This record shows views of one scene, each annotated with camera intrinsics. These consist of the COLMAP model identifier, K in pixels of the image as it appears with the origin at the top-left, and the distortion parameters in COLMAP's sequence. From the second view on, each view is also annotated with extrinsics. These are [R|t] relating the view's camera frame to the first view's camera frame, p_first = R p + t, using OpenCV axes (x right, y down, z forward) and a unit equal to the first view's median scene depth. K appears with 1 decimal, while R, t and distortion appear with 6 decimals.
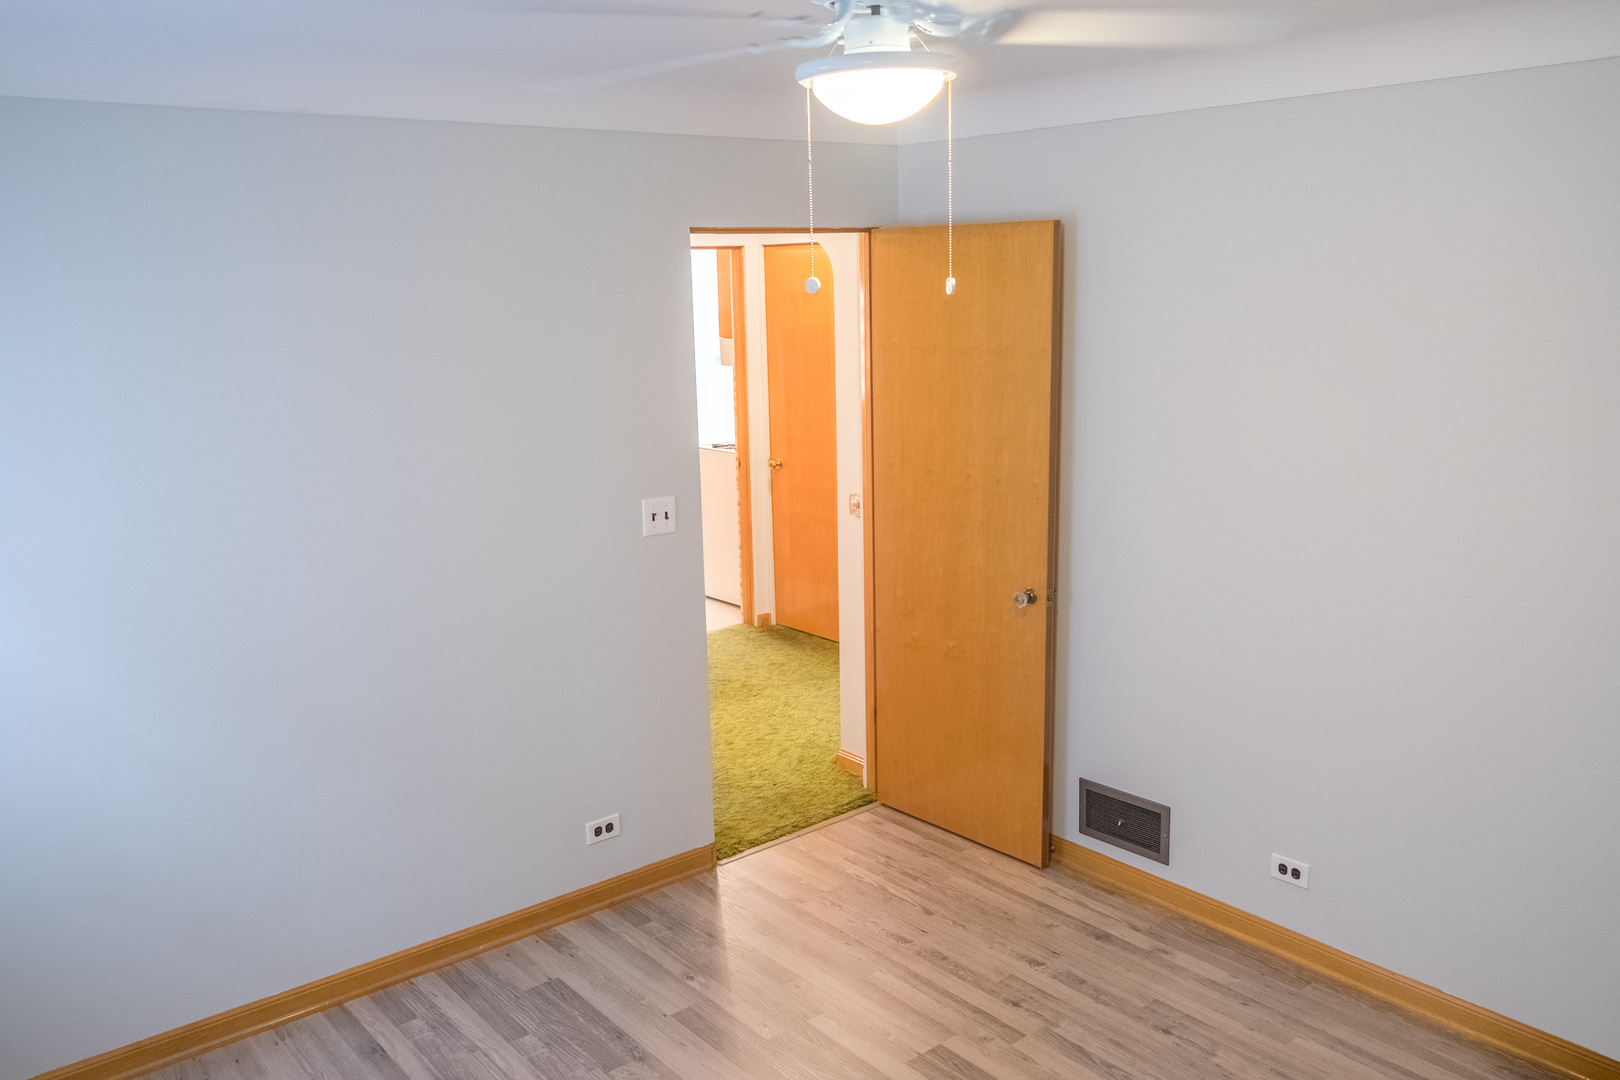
lens RADIAL K [[1298.3, 0, 812.1], [0, 1298.3, 543.6], [0, 0, 1]] dist [-0.074901, 0.025554]
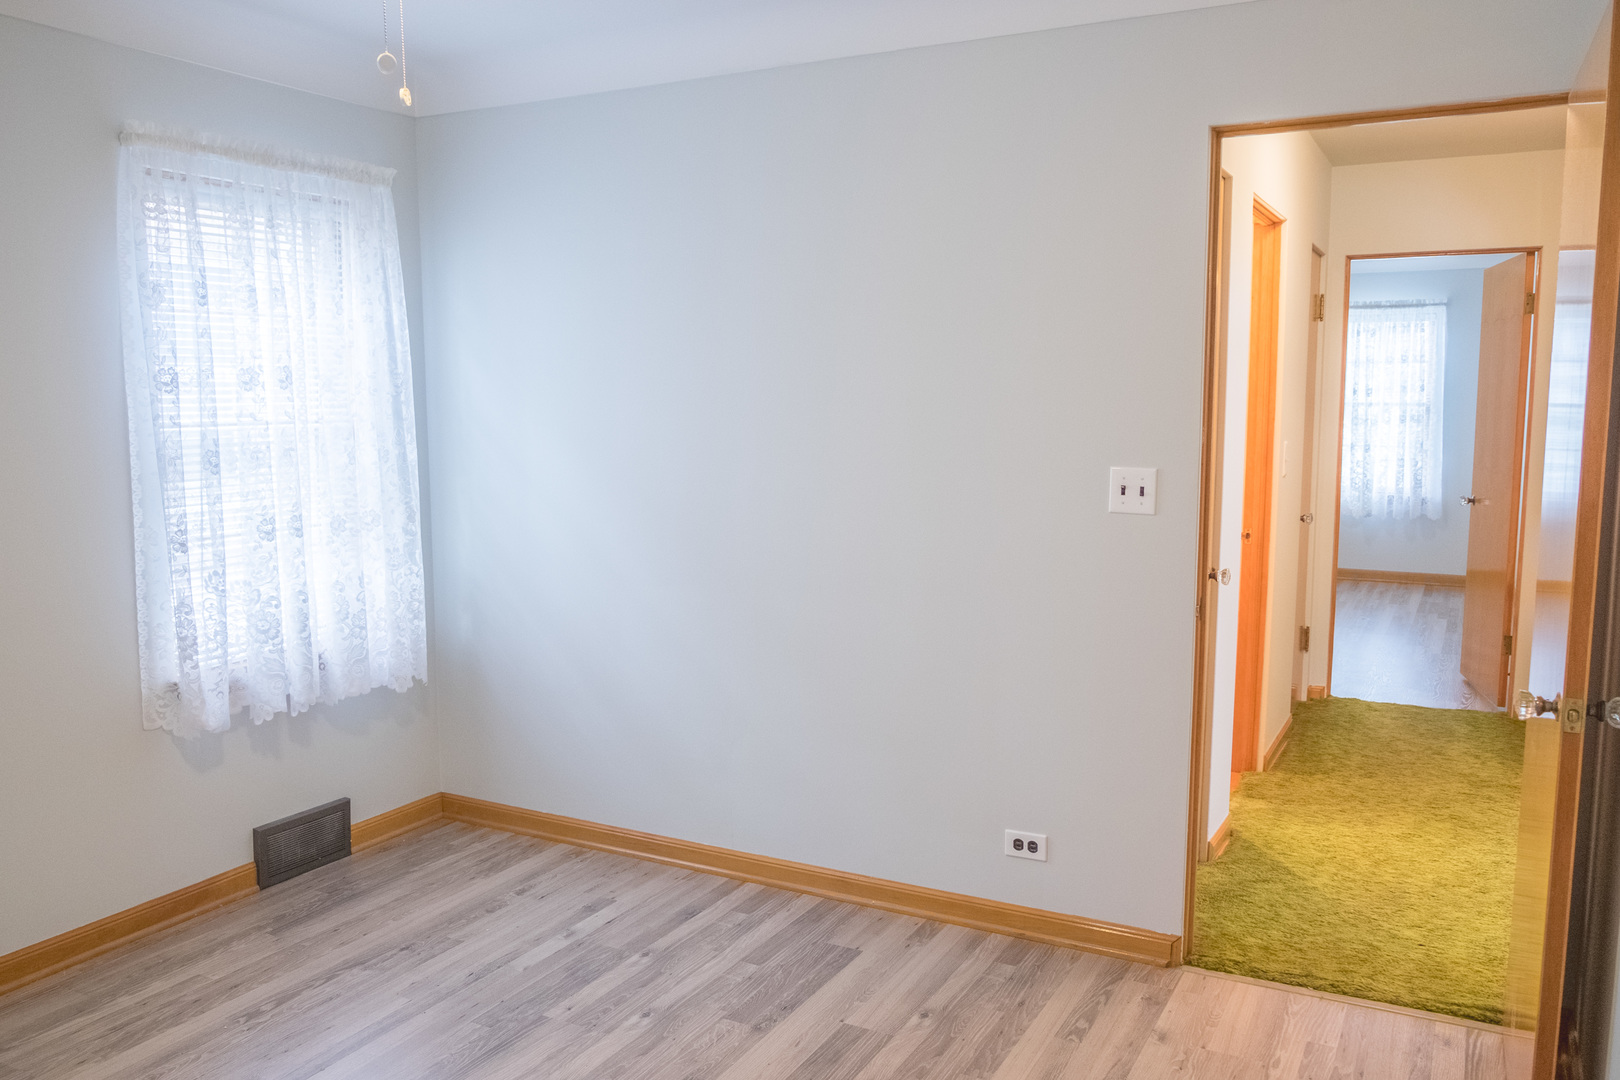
lens RADIAL K [[1298.3, 0, 806.3], [0, 1298.3, 540.3], [0, 0, 1]] dist [-0.074901, 0.025554]
pose [[0.367759, 0.132330, -0.920457, 0.556527], [-0.198649, 0.978154, 0.061257, 0.000126], [0.908456, 0.160320, 0.386013, 0.516689]]
